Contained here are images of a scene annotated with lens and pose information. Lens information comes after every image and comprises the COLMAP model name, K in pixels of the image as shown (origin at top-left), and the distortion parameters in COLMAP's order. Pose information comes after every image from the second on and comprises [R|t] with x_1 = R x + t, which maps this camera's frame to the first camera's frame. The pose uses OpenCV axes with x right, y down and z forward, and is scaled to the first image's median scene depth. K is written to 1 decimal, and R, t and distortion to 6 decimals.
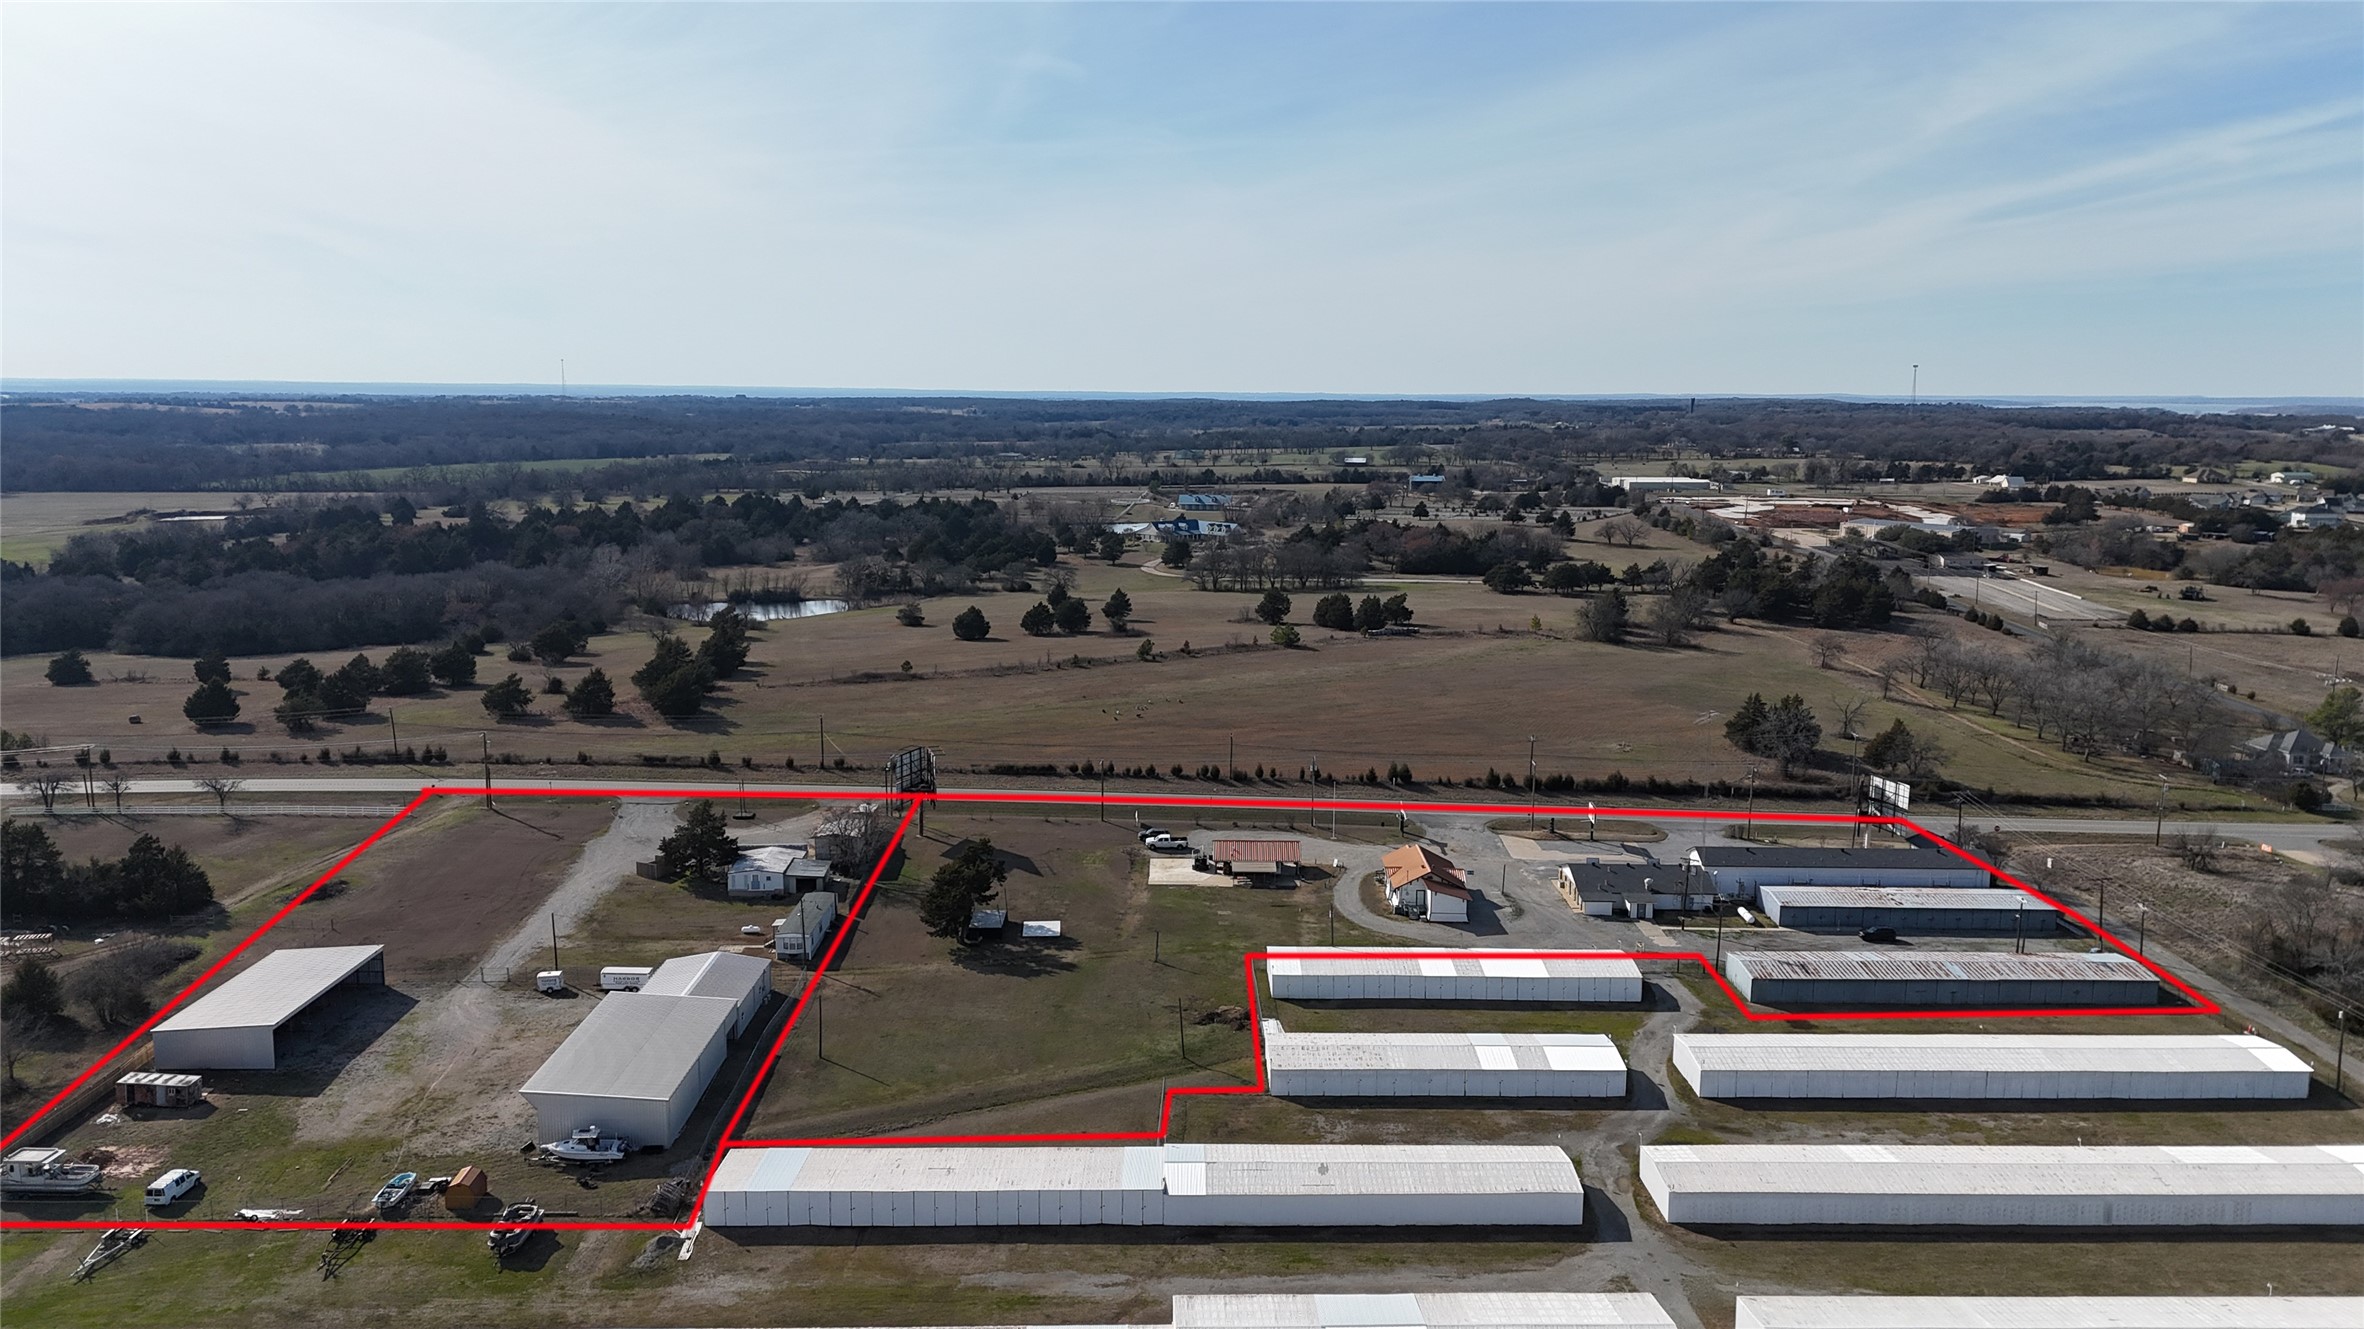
lens RADIAL K [[1709.4, 0, 1182.0], [0, 1709.4, 664.5], [0, 0, 1]] dist [0.111294, -0.128963]
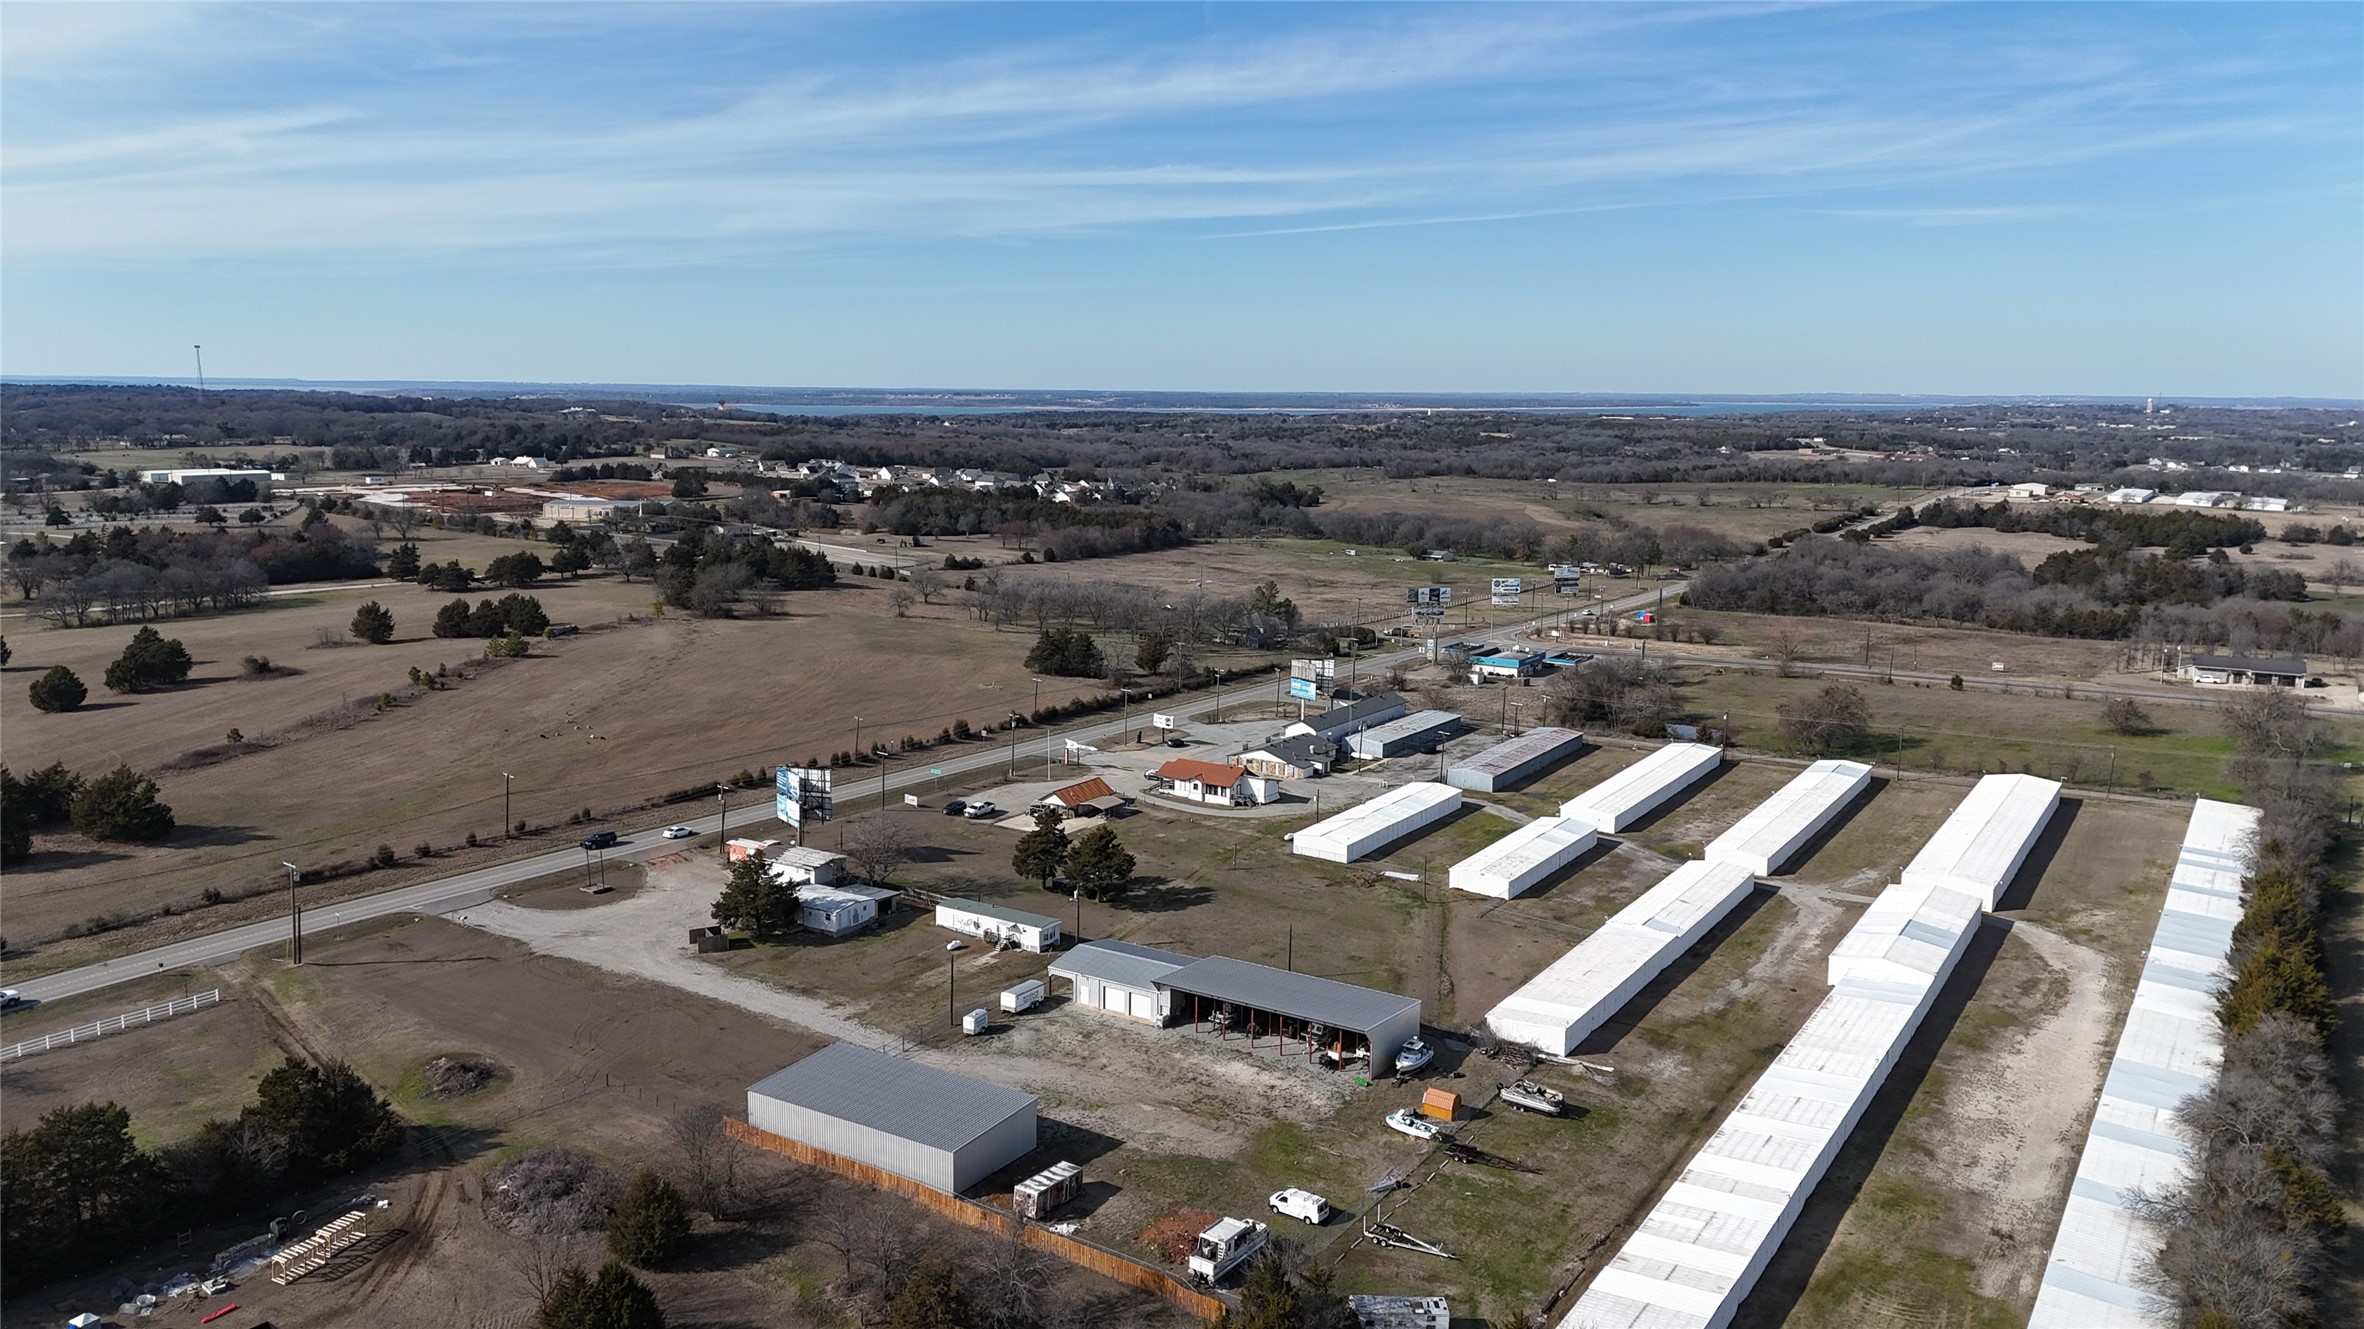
lens RADIAL K [[1709.4, 0, 1182.0], [0, 1709.4, 664.5], [0, 0, 1]] dist [0.111294, -0.128963]
pose [[0.545761, -0.135269, 0.826951, -0.822551], [0.126851, 0.988848, 0.078034, -0.054273], [-0.828284, 0.062312, 0.556833, 0.291266]]
